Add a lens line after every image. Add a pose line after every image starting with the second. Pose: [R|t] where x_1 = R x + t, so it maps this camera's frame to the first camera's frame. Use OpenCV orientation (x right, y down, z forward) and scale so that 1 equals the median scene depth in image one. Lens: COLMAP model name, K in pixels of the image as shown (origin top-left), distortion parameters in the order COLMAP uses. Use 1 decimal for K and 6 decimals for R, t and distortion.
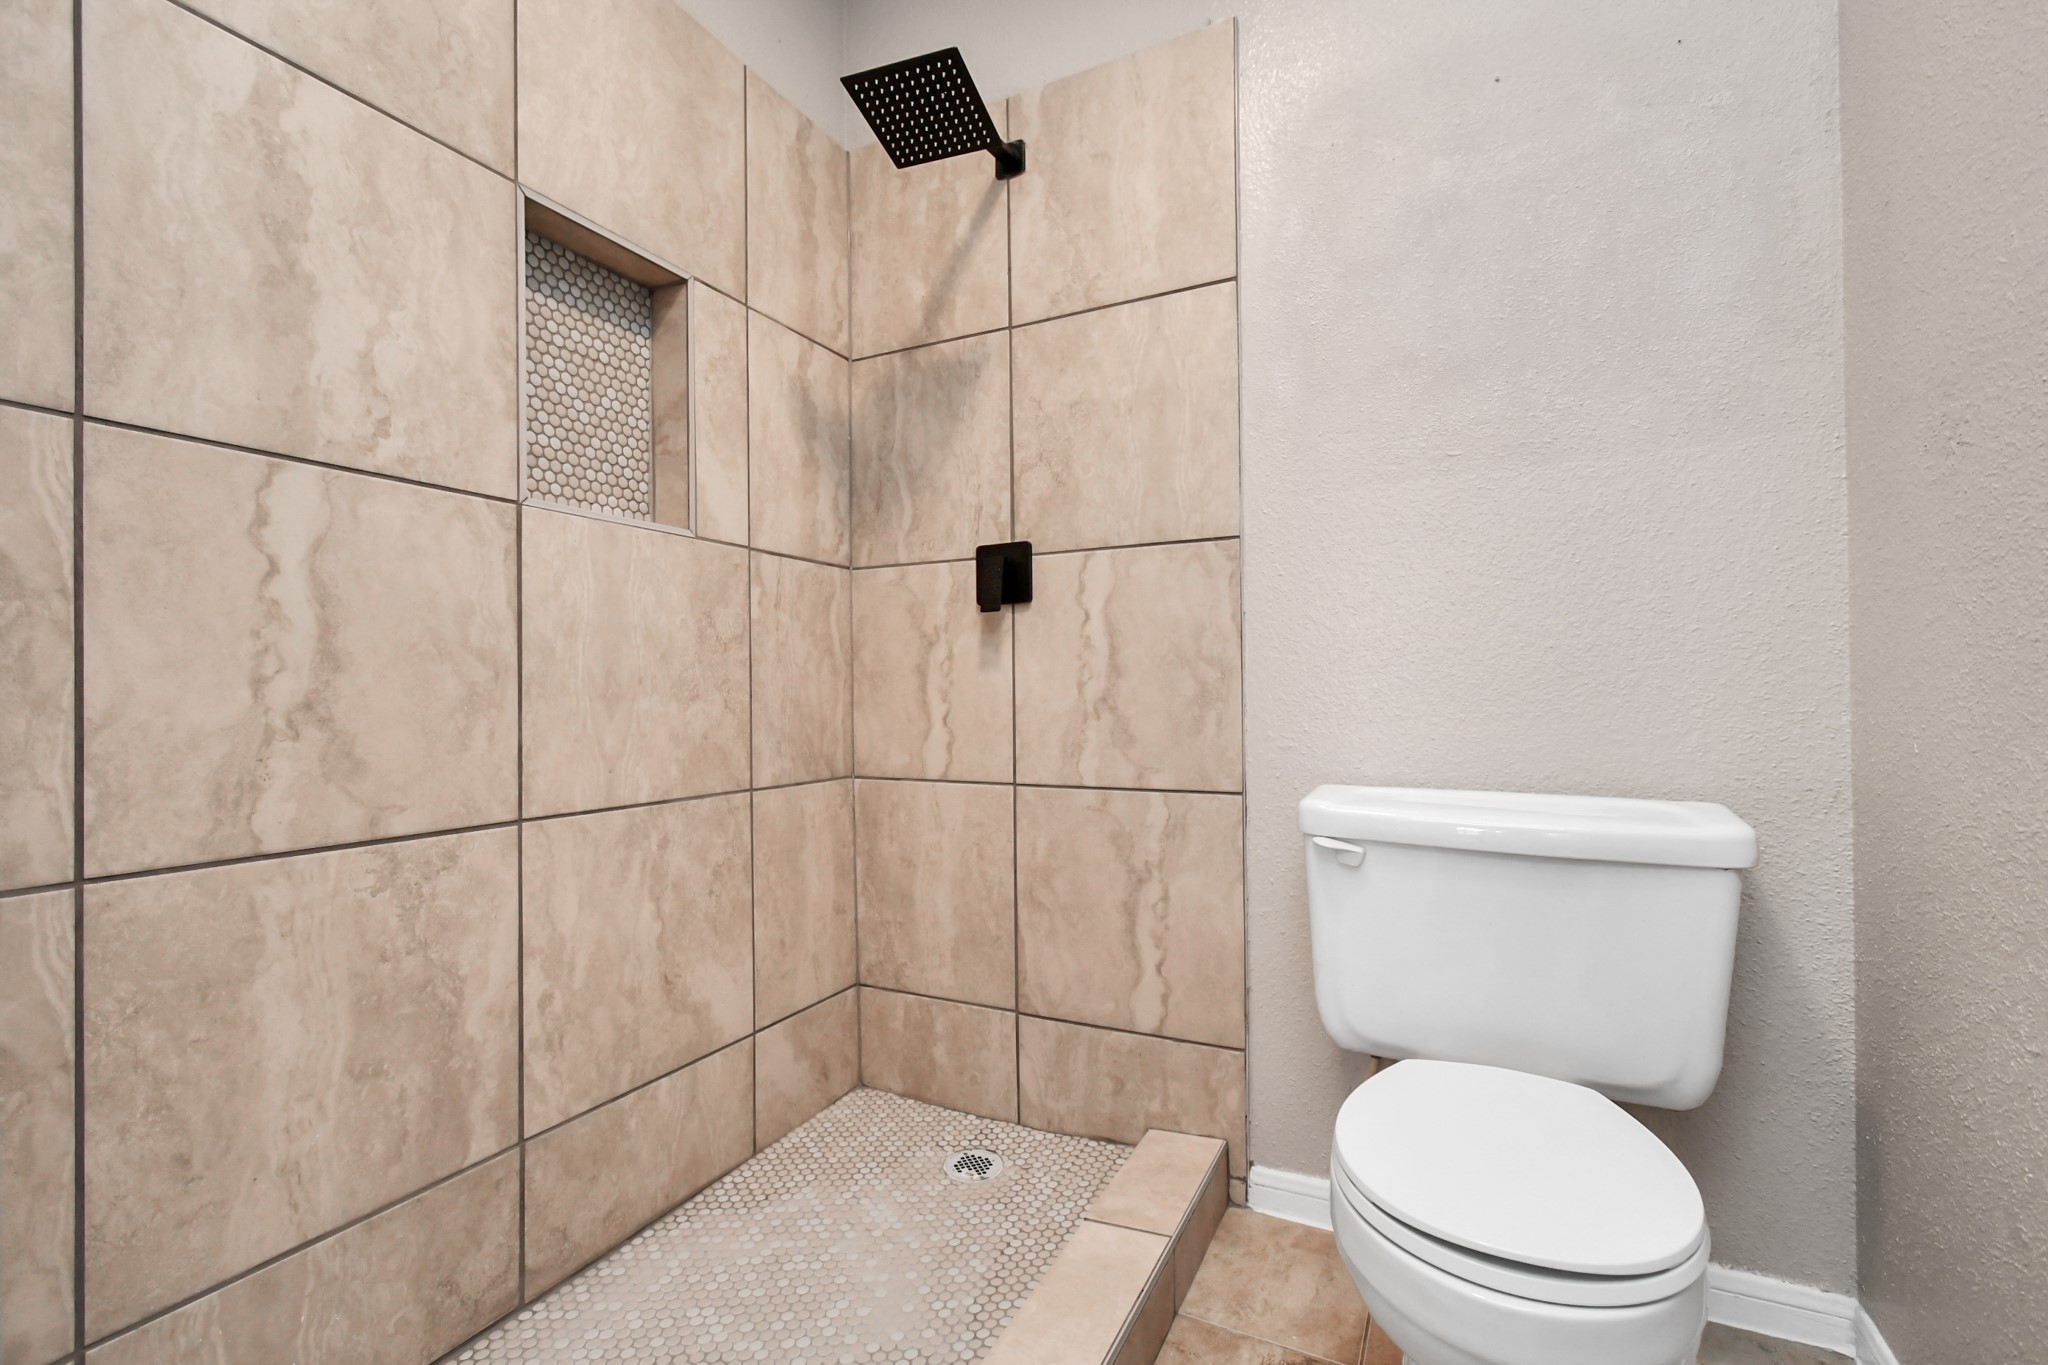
lens RADIAL K [[901.8, 0, 1022.6], [0, 901.8, 695.6], [0, 0, 1]] dist [0.004478, -0.000370]
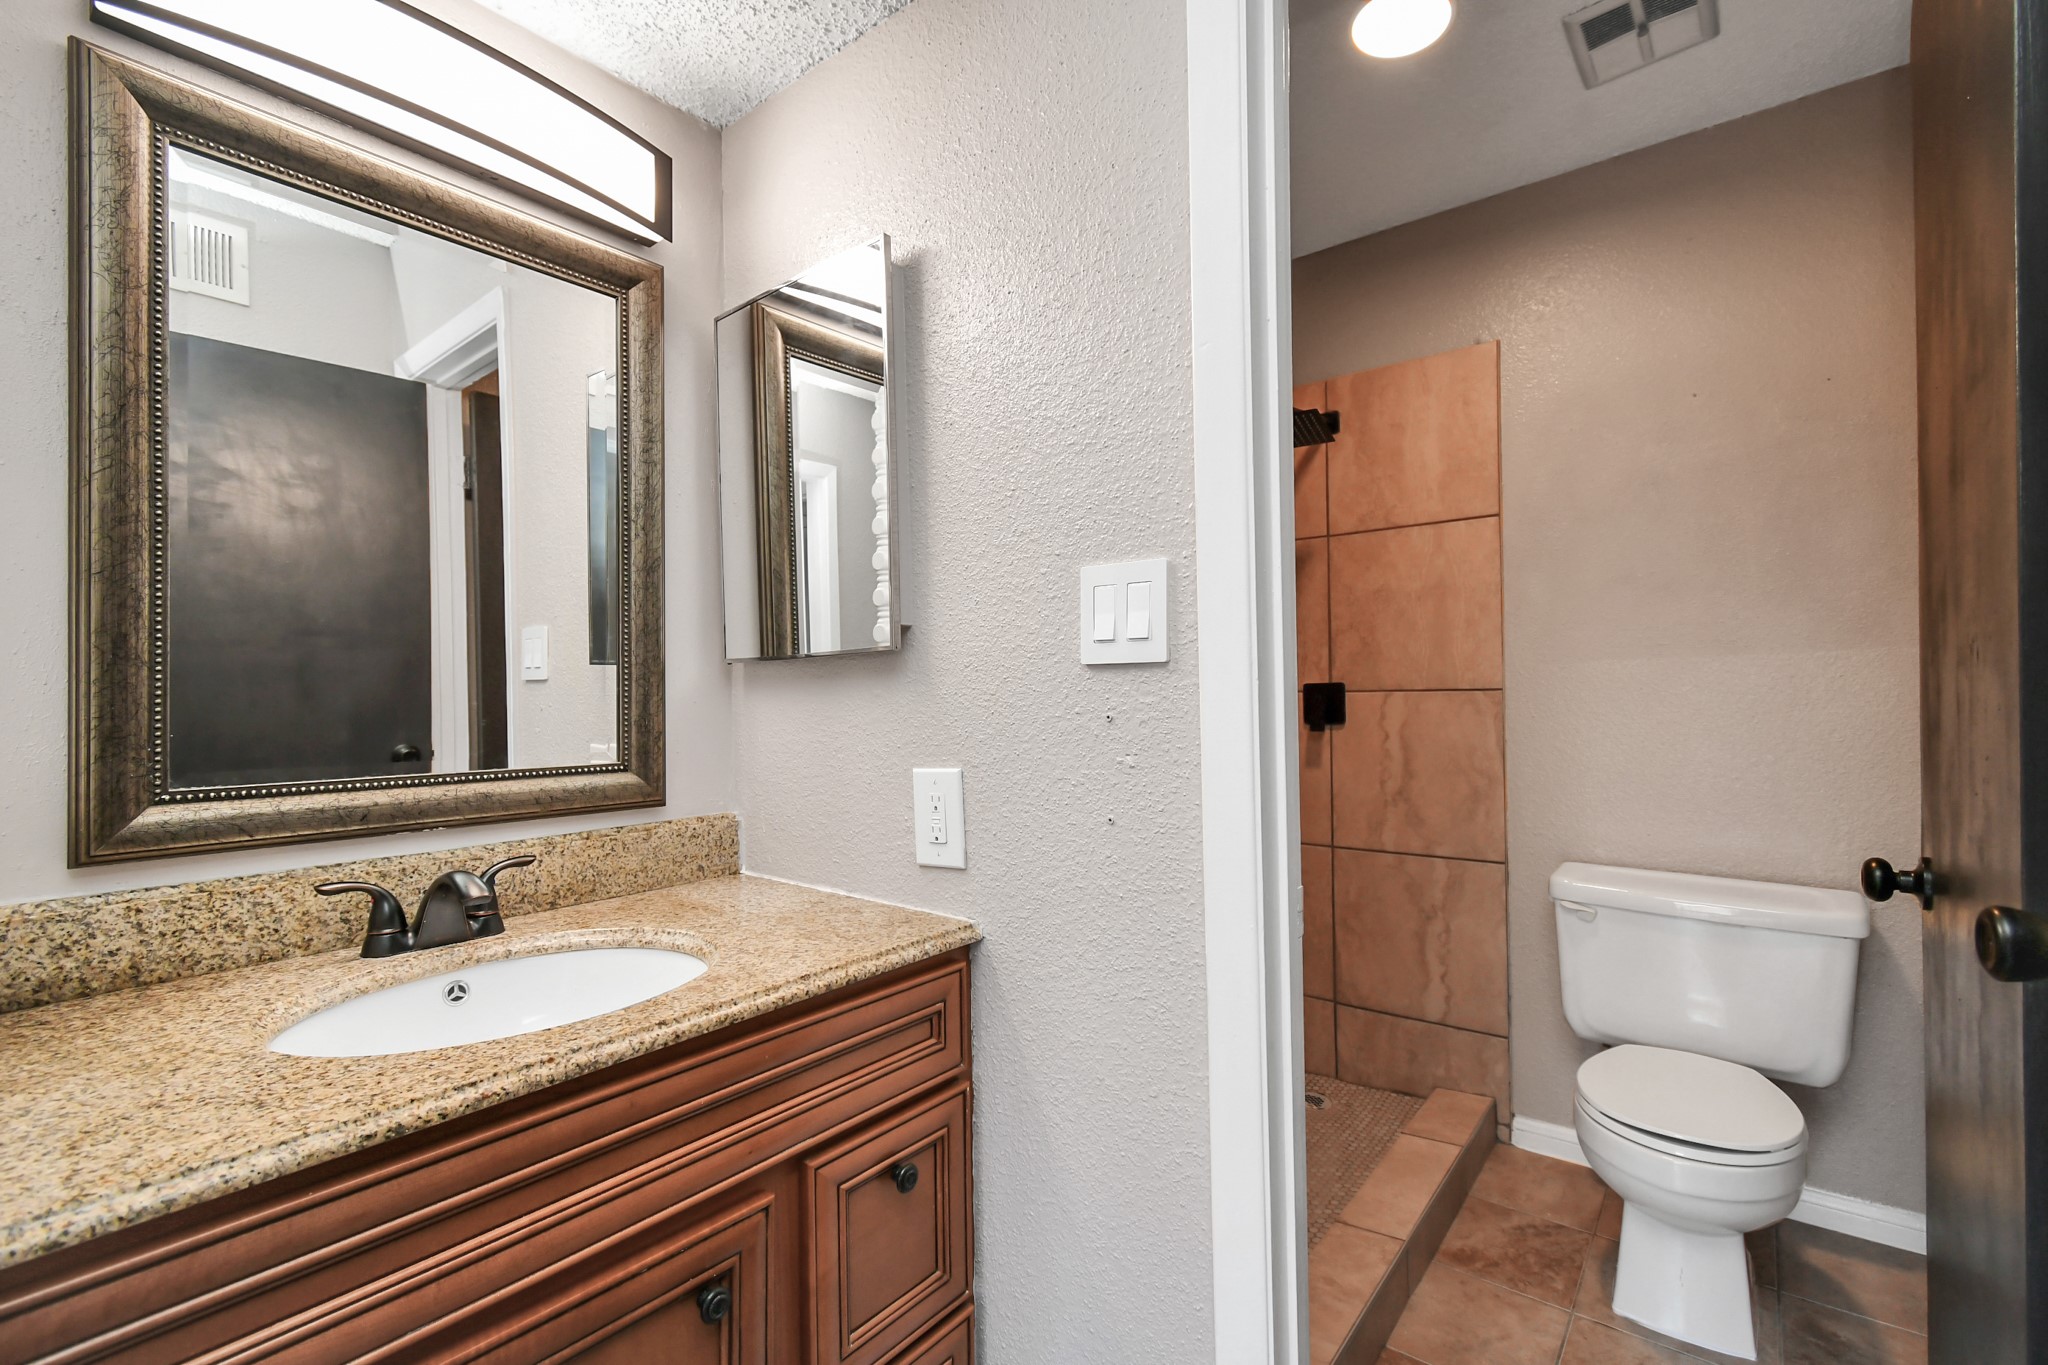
lens RADIAL K [[901.8, 0, 1022.6], [0, 901.8, 695.6], [0, 0, 1]] dist [0.004478, -0.000370]
pose [[0.976626, -0.006997, -0.214834, -0.198407], [0.008273, 0.999953, 0.005041, -0.171352], [0.214788, -0.006701, 0.976638, -0.580759]]
